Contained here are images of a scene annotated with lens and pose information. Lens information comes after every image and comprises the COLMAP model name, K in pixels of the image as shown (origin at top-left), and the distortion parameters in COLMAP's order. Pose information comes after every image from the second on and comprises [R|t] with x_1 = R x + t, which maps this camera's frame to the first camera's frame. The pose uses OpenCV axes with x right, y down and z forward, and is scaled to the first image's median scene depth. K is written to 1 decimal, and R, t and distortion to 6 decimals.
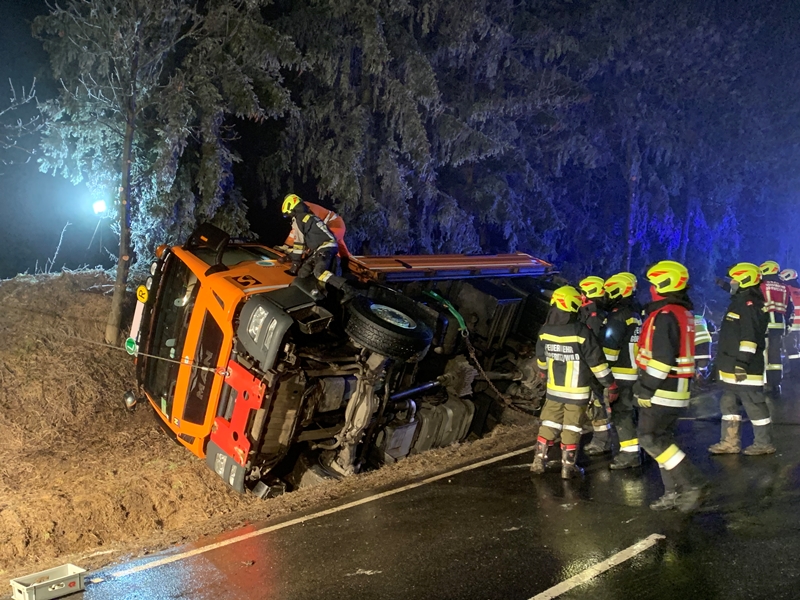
lens RADIAL K [[828.4, 0, 400.0], [0, 828.4, 300.0], [0, 0, 1]] dist [0.130531, -0.320190]
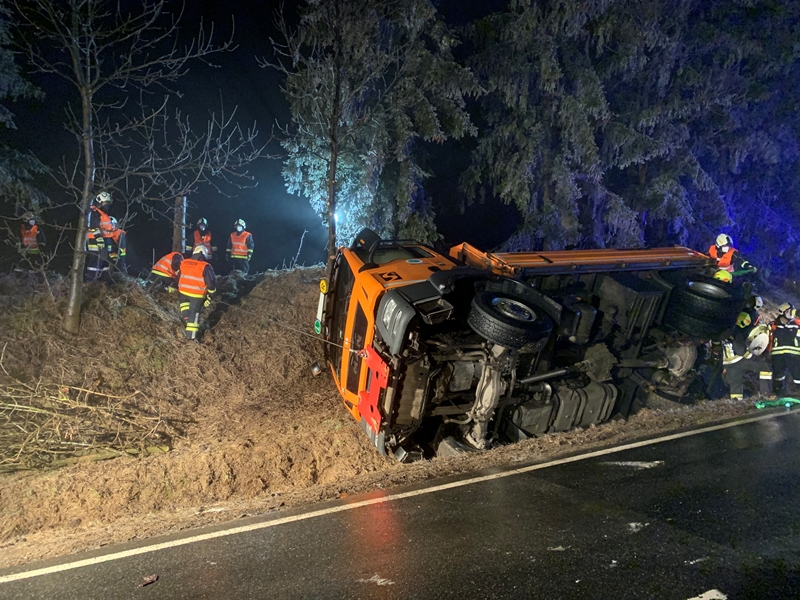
lens RADIAL K [[615.2, 0, 400.0], [0, 615.2, 300.0], [0, 0, 1]] dist [0.080616, -0.118033]
pose [[0.935221, 0.012603, -0.353841, 0.123198], [-0.002411, 0.999570, 0.029230, -0.013641], [0.354057, -0.026483, 0.934849, 0.170702]]
